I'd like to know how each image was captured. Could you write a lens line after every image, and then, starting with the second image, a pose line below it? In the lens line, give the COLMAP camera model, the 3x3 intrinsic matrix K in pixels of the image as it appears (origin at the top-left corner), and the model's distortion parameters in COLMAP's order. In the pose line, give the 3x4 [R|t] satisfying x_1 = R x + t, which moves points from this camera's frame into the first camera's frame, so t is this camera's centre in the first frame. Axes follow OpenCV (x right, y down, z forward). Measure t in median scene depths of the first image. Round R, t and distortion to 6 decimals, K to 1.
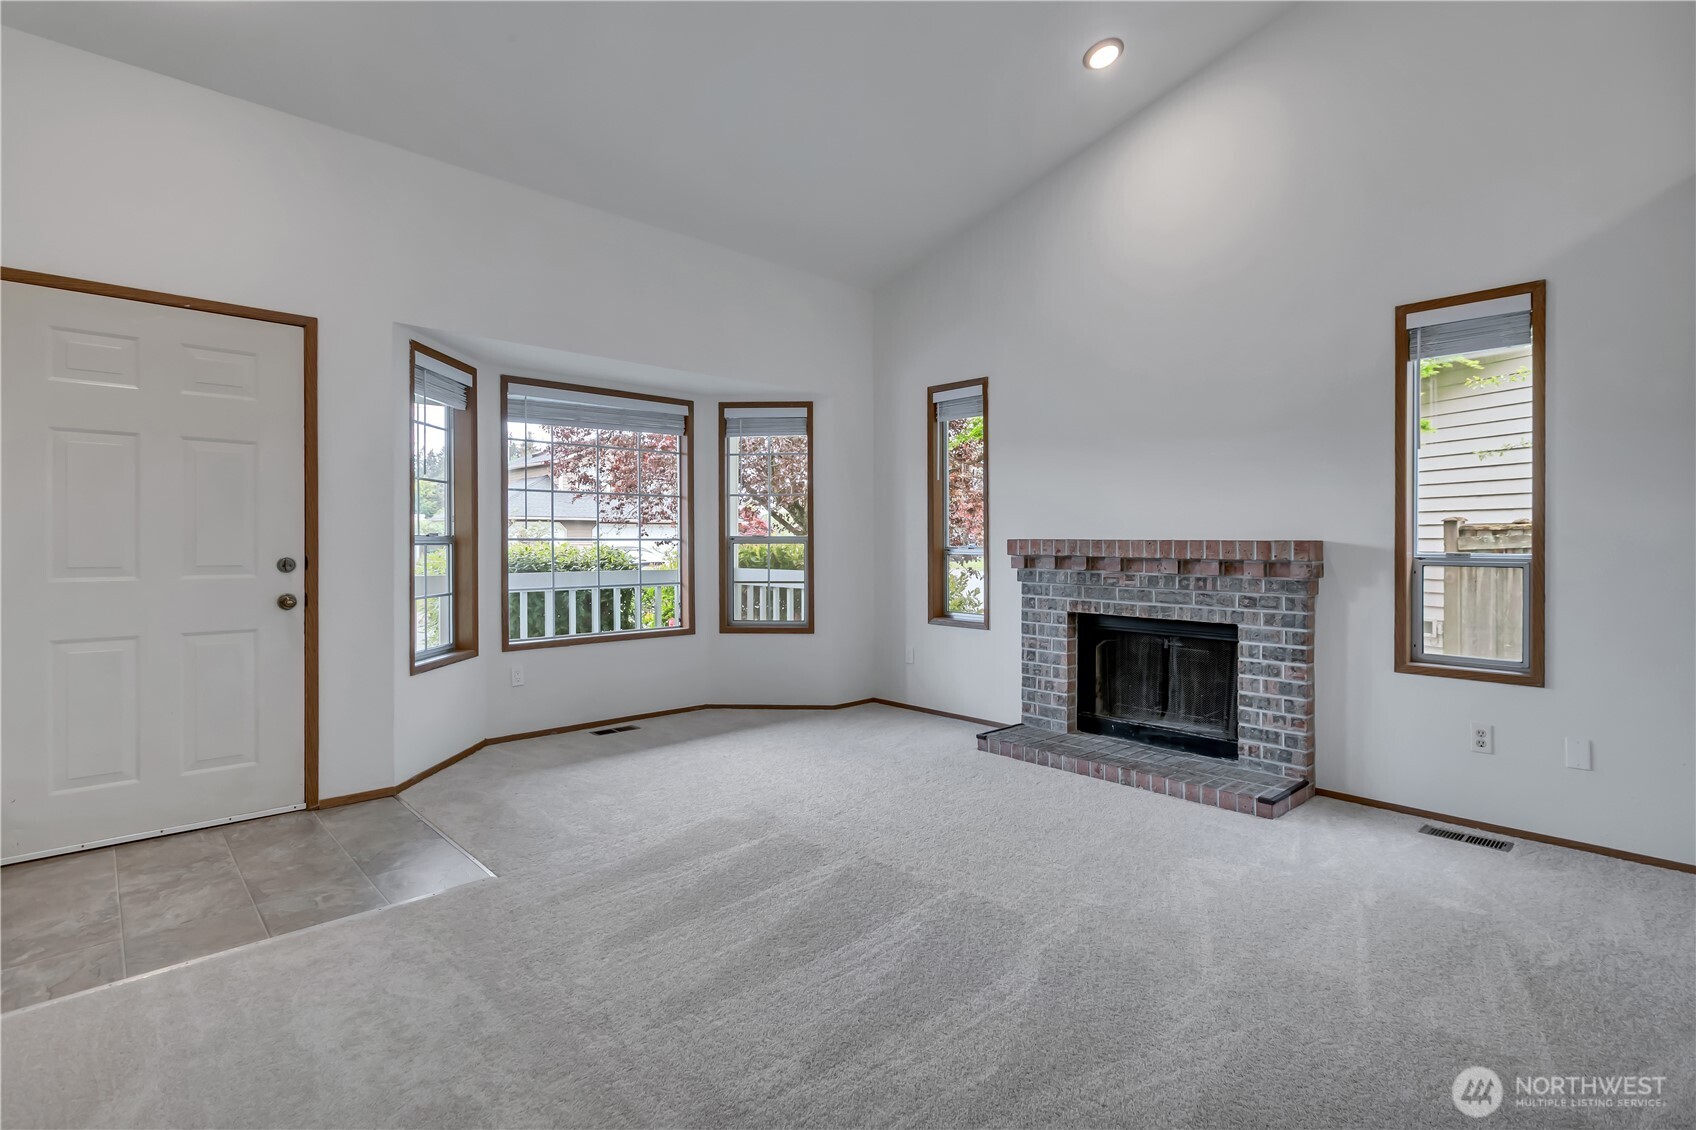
lens RADIAL K [[764.0, 0, 848.1], [0, 764.0, 561.6], [0, 0, 1]] dist [0.001198, 0.000435]
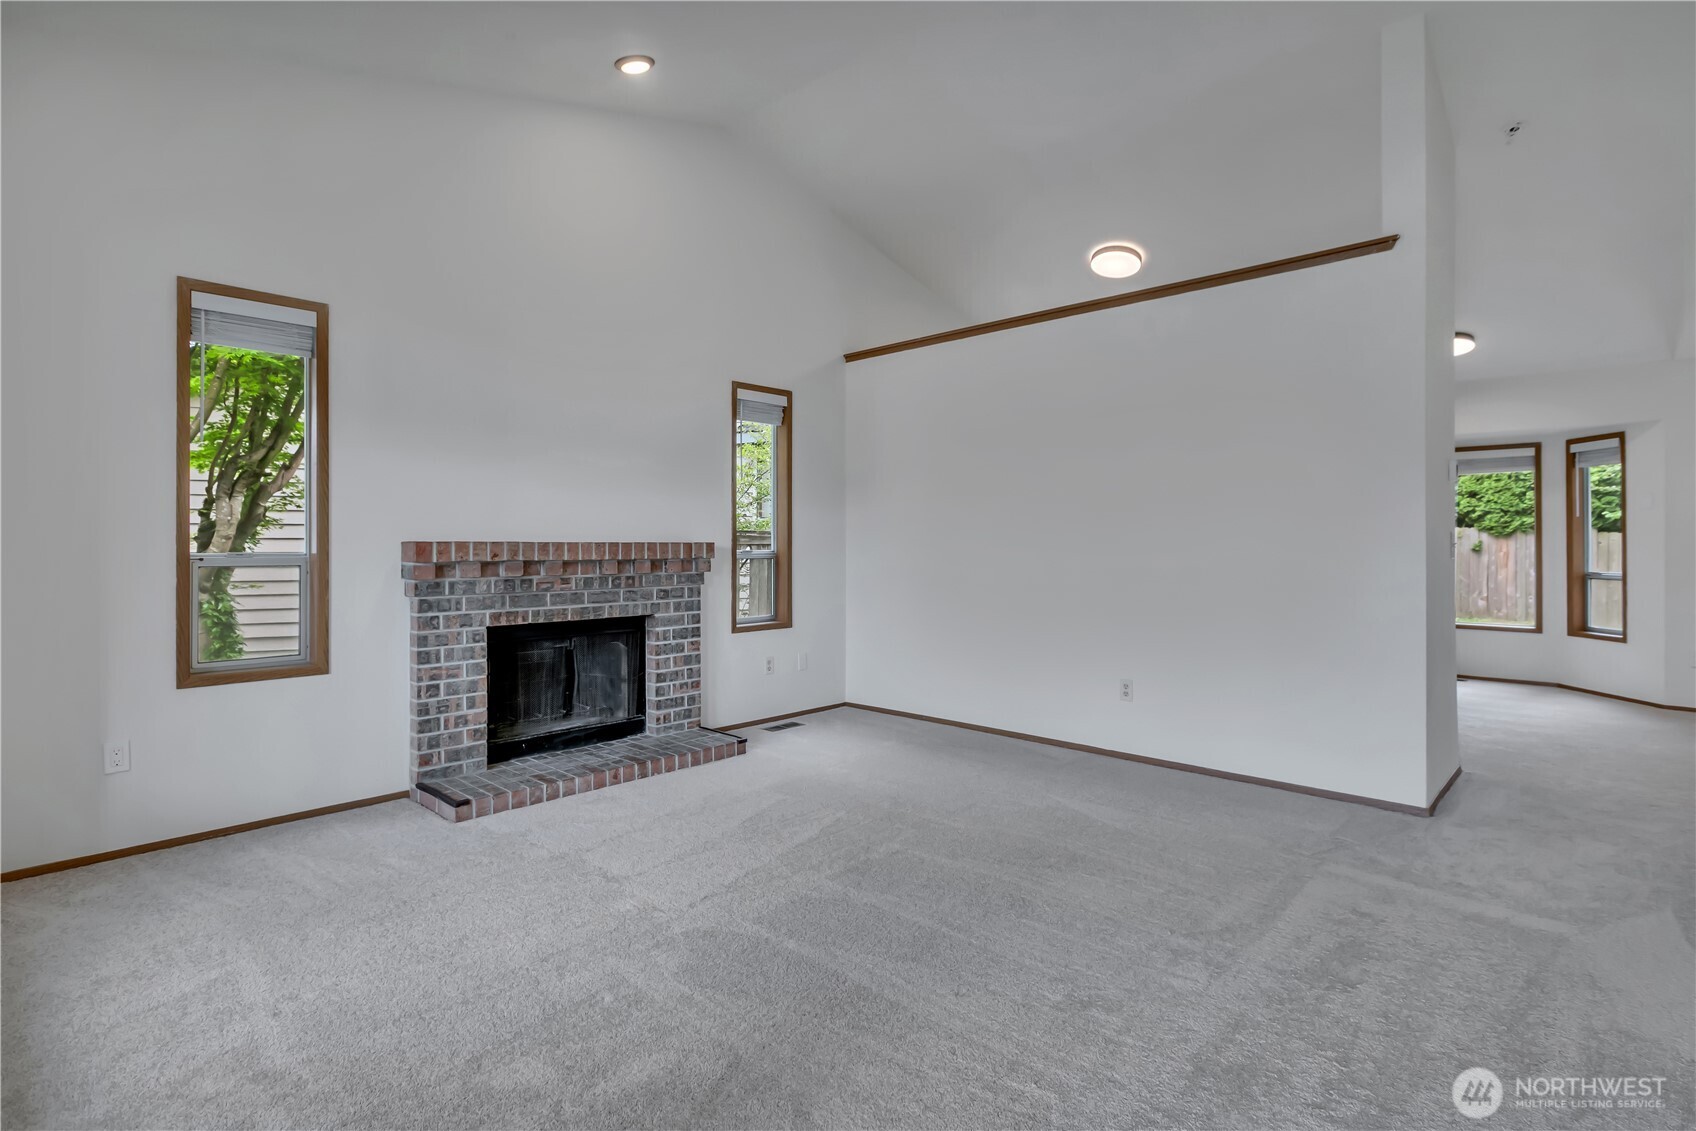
lens RADIAL K [[789.2, 0, 849.5], [0, 789.2, 551.6], [0, 0, 1]] dist [0.008676, -0.000632]
pose [[-0.005016, -0.017223, 0.999839, -0.630878], [0.025421, 0.999526, 0.017345, -0.024428], [-0.999664, 0.025504, -0.004576, 0.637911]]
